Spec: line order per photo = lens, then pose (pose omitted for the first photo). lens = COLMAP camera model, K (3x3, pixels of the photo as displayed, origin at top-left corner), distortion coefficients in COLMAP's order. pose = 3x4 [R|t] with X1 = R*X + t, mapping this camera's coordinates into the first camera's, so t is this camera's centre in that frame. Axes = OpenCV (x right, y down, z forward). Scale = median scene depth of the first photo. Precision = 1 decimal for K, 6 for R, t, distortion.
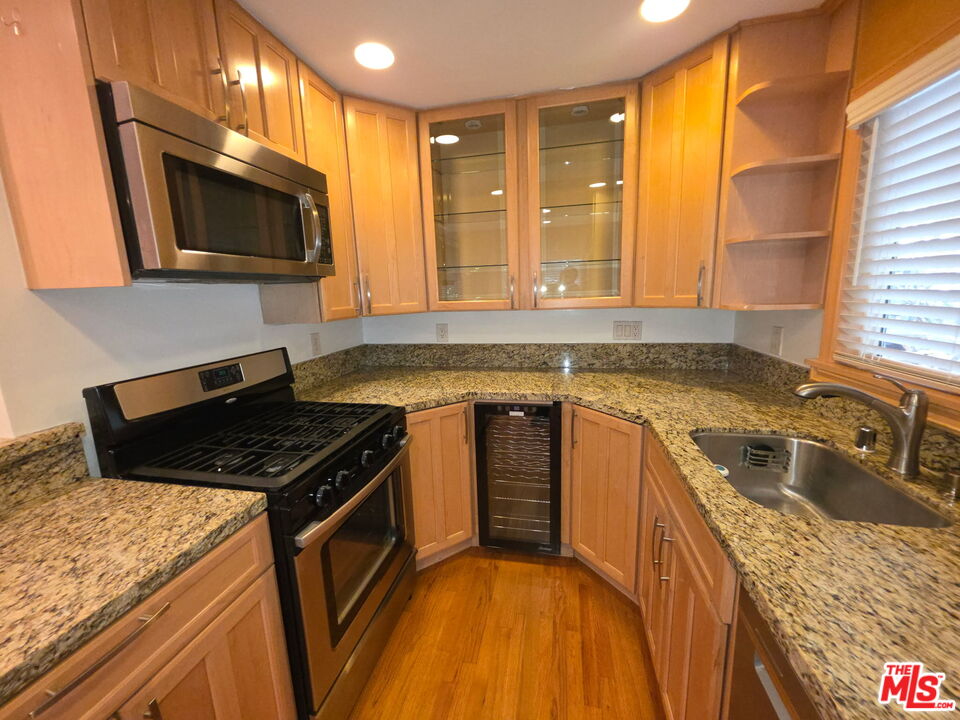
lens RADIAL K [[382.6, 0, 481.5], [0, 382.6, 359.3], [0, 0, 1]] dist [-0.000175, -0.000112]
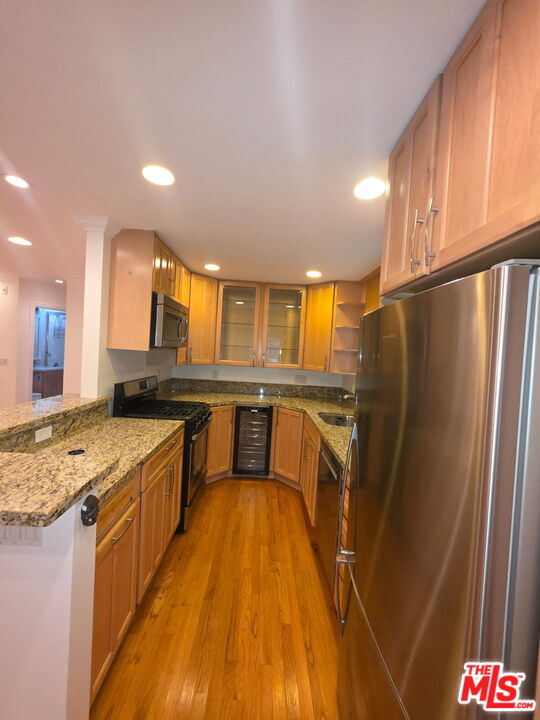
lens RADIAL K [[287.0, 0, 272.1], [0, 287.0, 359.0], [0, 0, 1]] dist [-0.000175, -0.000112]
pose [[0.966494, 0.085286, 0.242107, -0.287965], [-0.048396, 0.986818, -0.154425, 0.107327], [-0.252086, 0.137534, 0.957881, -0.852242]]
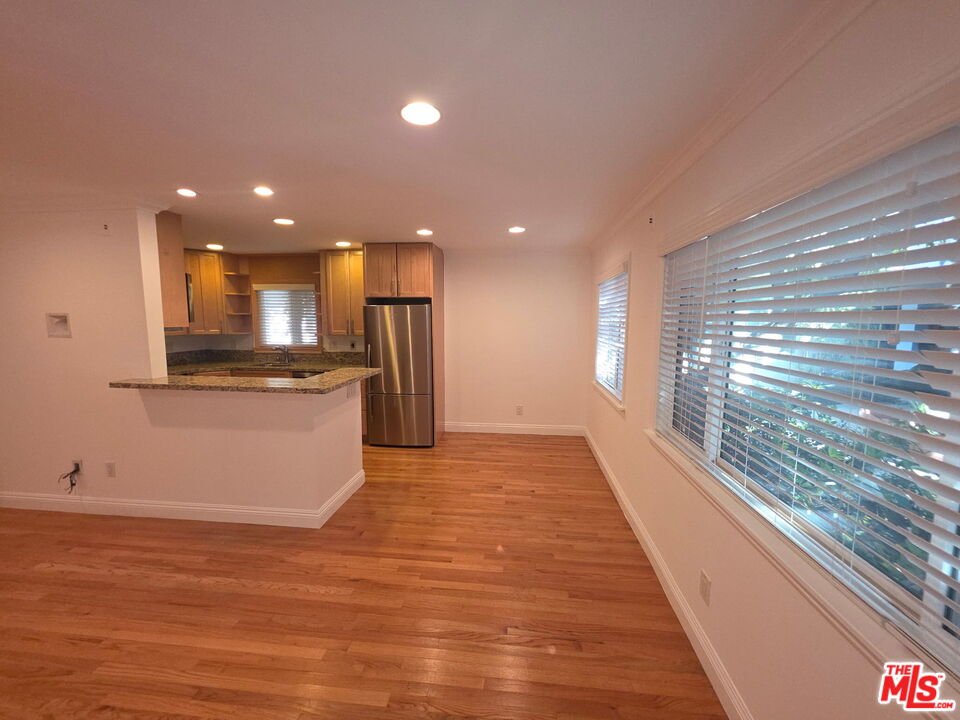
lens RADIAL K [[382.6, 0, 482.6], [0, 382.6, 359.3], [0, 0, 1]] dist [-0.000175, -0.000112]
pose [[-0.110355, -0.076564, 0.990939, -2.635601], [0.173275, 0.980277, 0.095037, 0.127471], [-0.978671, 0.182193, -0.094911, -0.686602]]
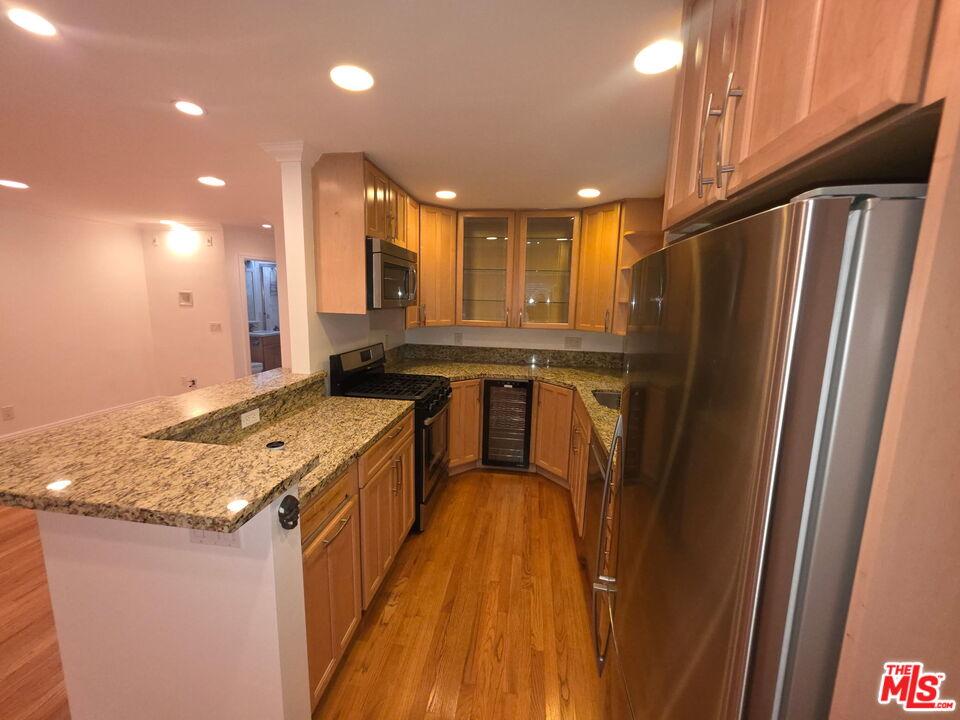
lens RADIAL K [[382.6, 0, 482.0], [0, 382.6, 357.5], [0, 0, 1]] dist [-0.000175, -0.000112]
pose [[0.995256, 0.046497, 0.085455, -0.211753], [-0.044323, 0.998648, -0.027163, 0.070058], [-0.086603, 0.023247, 0.995972, -0.865409]]
